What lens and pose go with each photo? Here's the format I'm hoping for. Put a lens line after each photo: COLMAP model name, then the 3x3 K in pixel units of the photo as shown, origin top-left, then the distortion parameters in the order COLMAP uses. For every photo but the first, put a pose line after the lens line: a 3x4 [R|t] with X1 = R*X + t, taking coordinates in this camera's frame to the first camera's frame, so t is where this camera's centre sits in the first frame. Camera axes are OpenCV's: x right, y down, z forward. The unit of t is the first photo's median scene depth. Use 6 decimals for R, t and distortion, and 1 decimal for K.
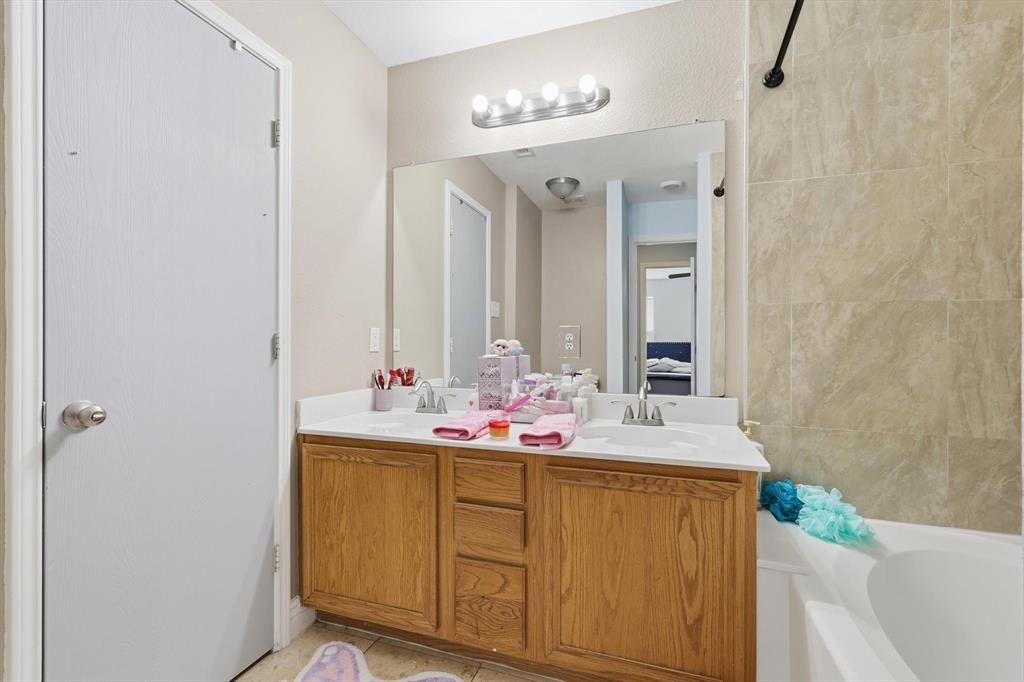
lens RADIAL K [[453.3, 0, 515.6], [0, 453.3, 341.1], [0, 0, 1]] dist [0.003388, -0.000633]
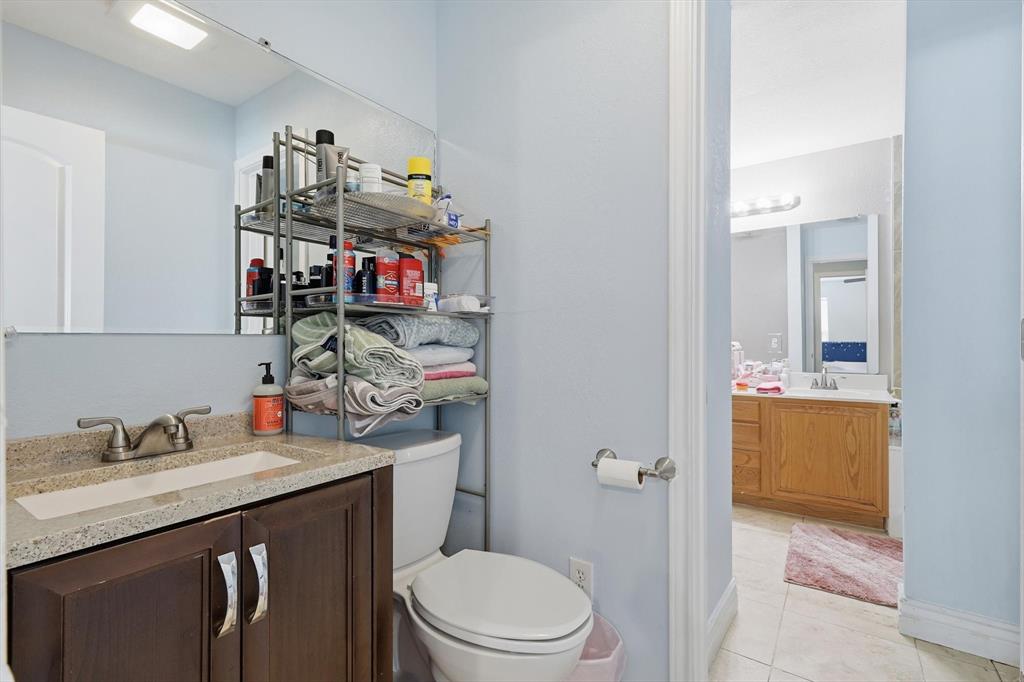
lens RADIAL K [[453.3, 0, 514.8], [0, 453.3, 341.3], [0, 0, 1]] dist [0.003388, -0.000633]
pose [[0.953504, -0.007475, -0.301287, -0.368795], [0.008278, 0.999965, 0.001390, -0.018865], [0.301266, -0.003819, 0.953532, -1.160427]]
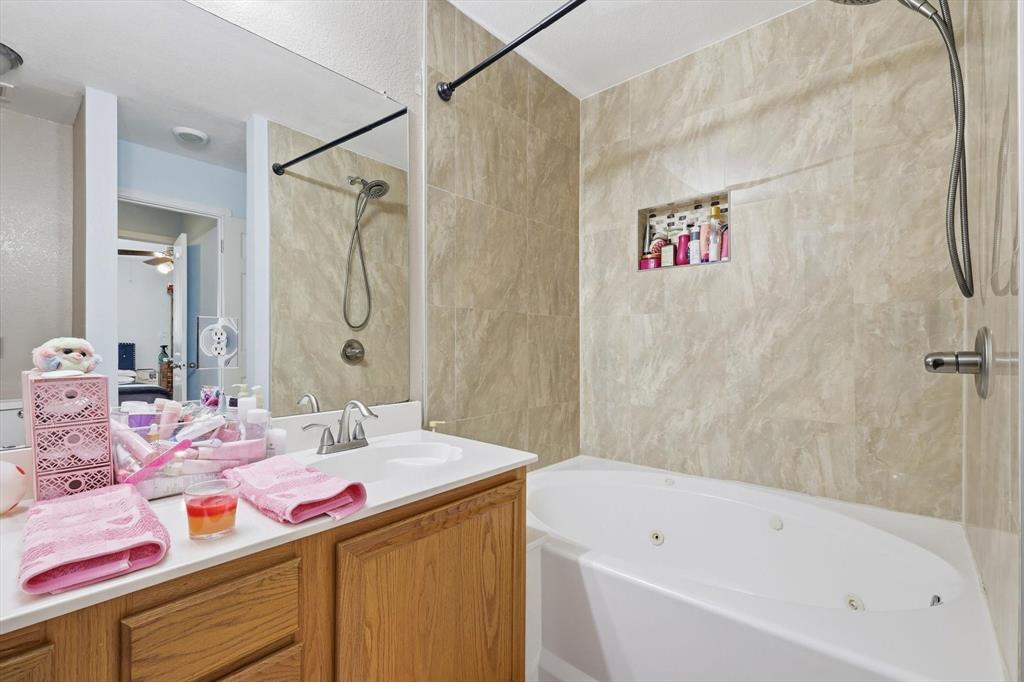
lens RADIAL K [[453.3, 0, 519.9], [0, 453.3, 341.0], [0, 0, 1]] dist [0.003388, -0.000633]
pose [[0.374276, 0.001505, 0.927316, -0.353440], [-0.004099, 0.999992, 0.000032, -0.002874], [-0.927308, -0.003813, 0.374279, 0.460762]]
